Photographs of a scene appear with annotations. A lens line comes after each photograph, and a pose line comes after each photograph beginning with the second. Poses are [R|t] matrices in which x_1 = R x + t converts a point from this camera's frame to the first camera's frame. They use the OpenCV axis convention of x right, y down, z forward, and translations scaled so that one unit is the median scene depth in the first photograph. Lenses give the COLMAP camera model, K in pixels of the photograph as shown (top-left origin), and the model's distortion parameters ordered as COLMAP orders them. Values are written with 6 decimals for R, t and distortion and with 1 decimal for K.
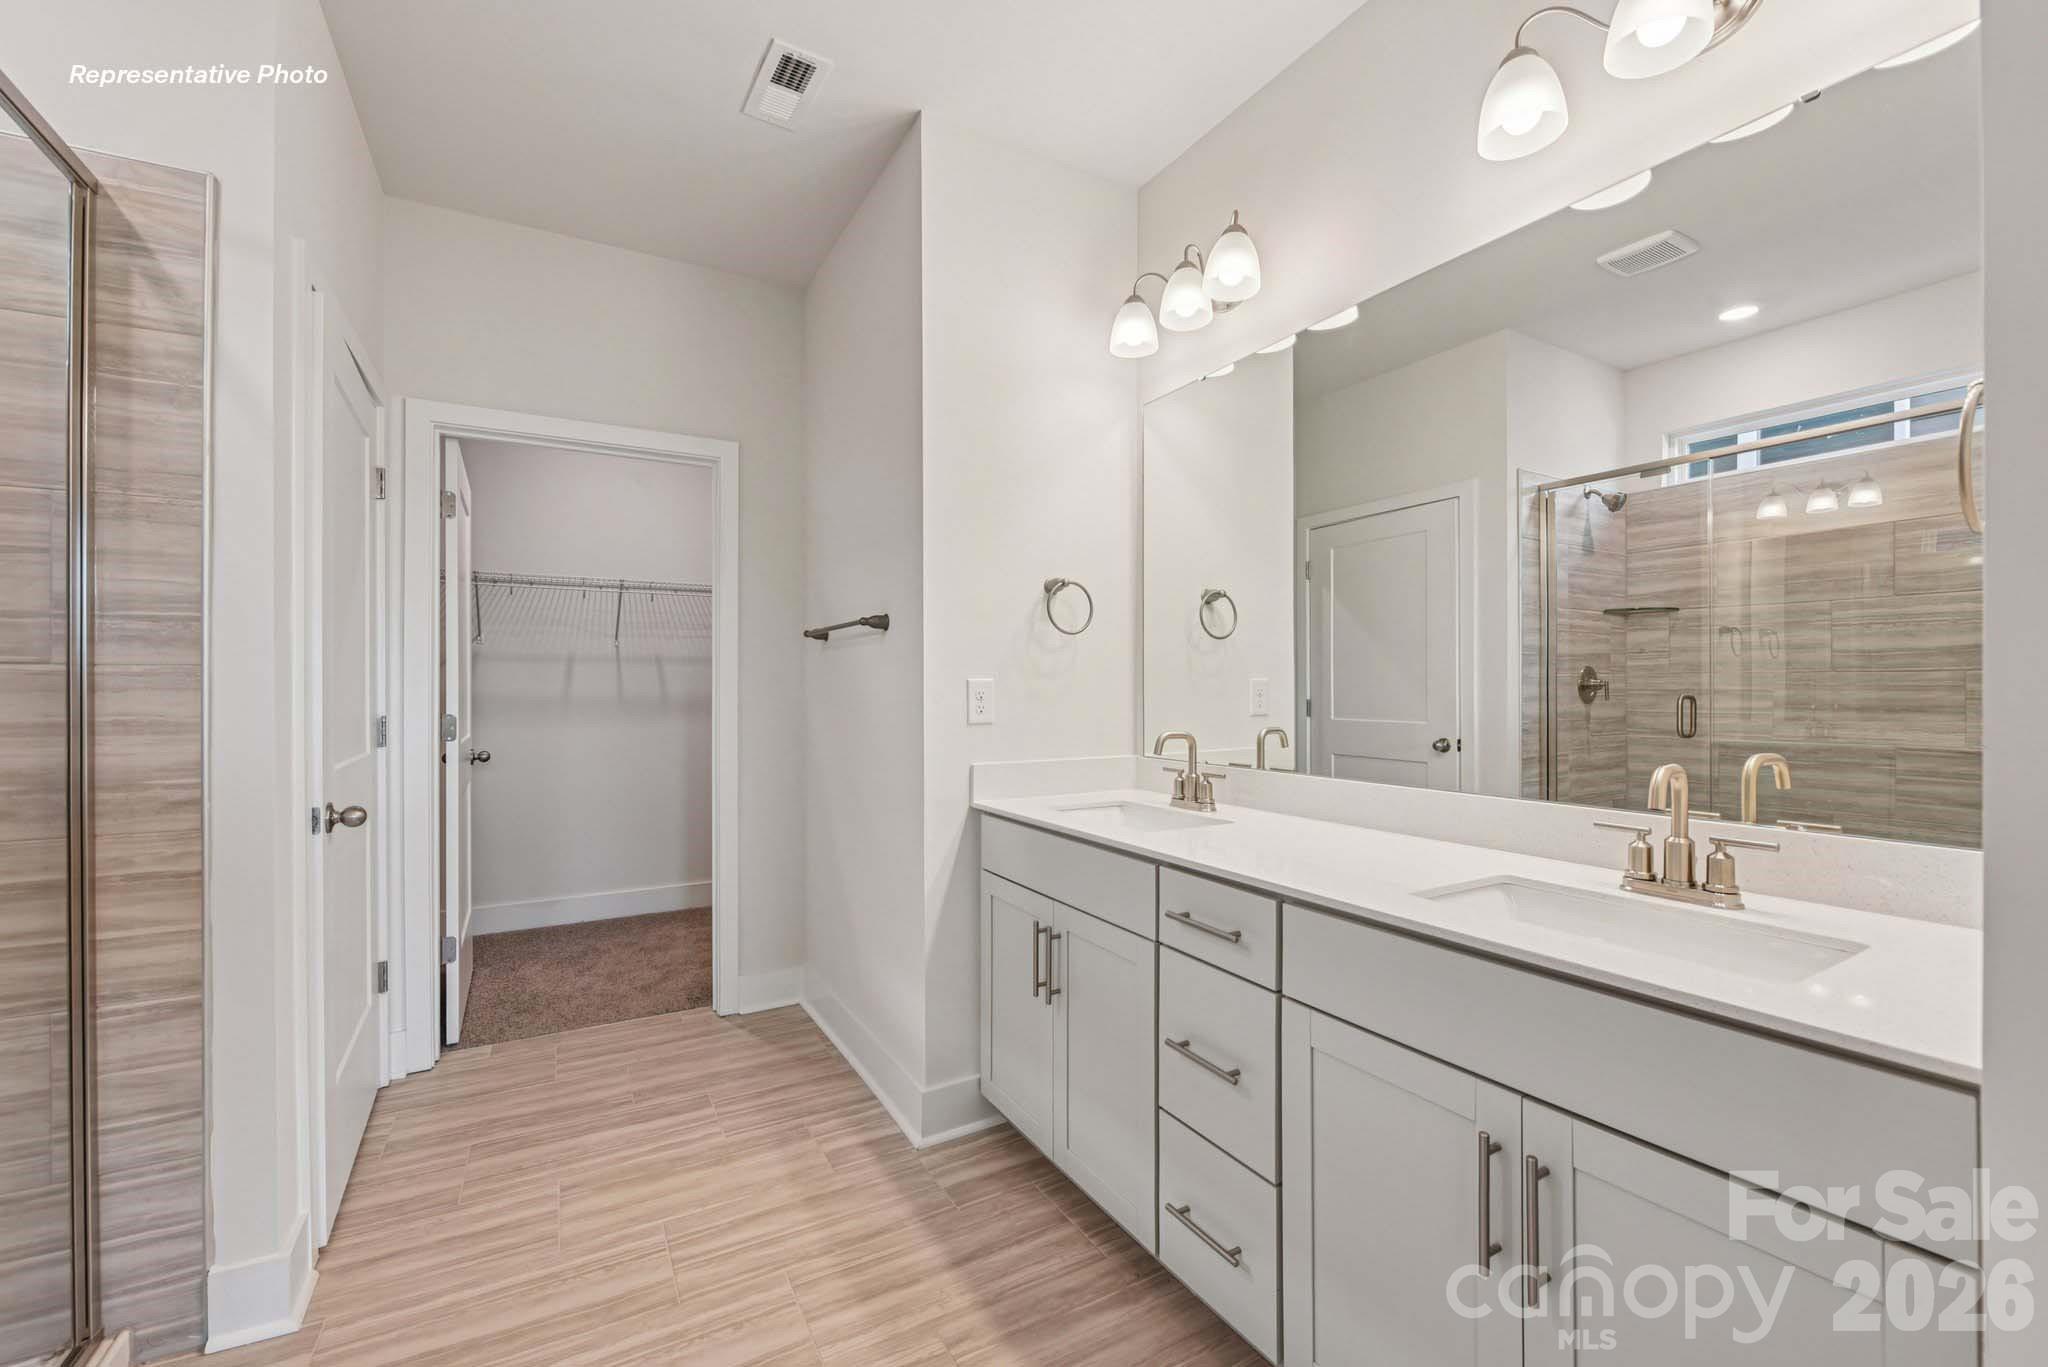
lens RADIAL K [[838.4, 0, 1028.5], [0, 838.4, 690.6], [0, 0, 1]] dist [0.002578, -0.000822]
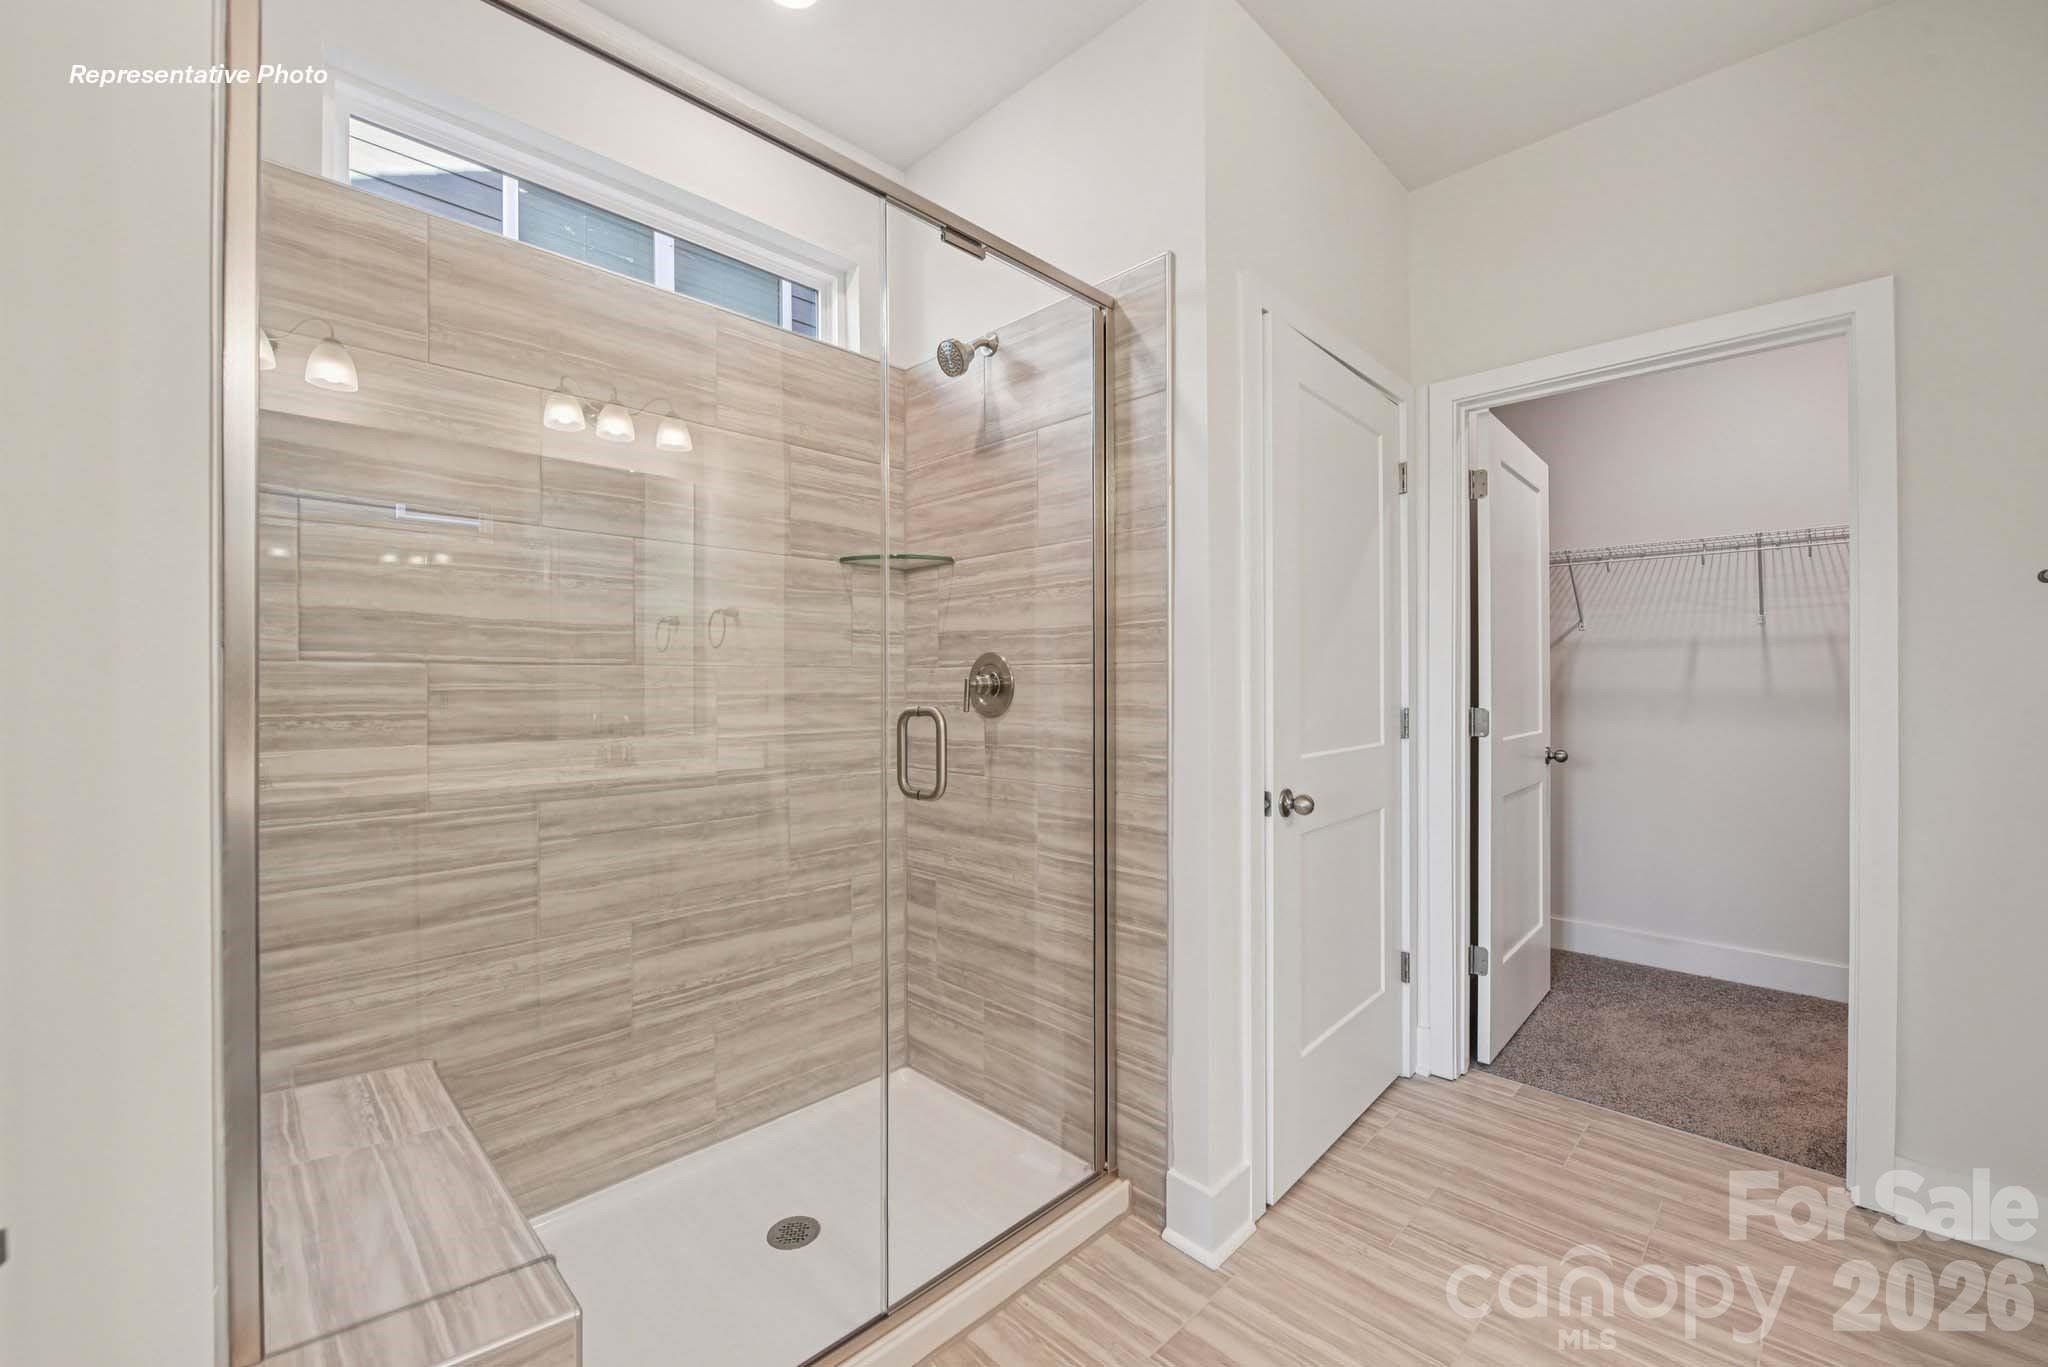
lens RADIAL K [[838.4, 0, 1027.0], [0, 838.4, 674.8], [0, 0, 1]] dist [0.002578, -0.000822]
pose [[0.287451, -0.007689, -0.957765, 0.089174], [-0.000498, 0.999966, -0.008177, -0.001246], [0.957795, 0.002827, 0.287437, 0.367111]]
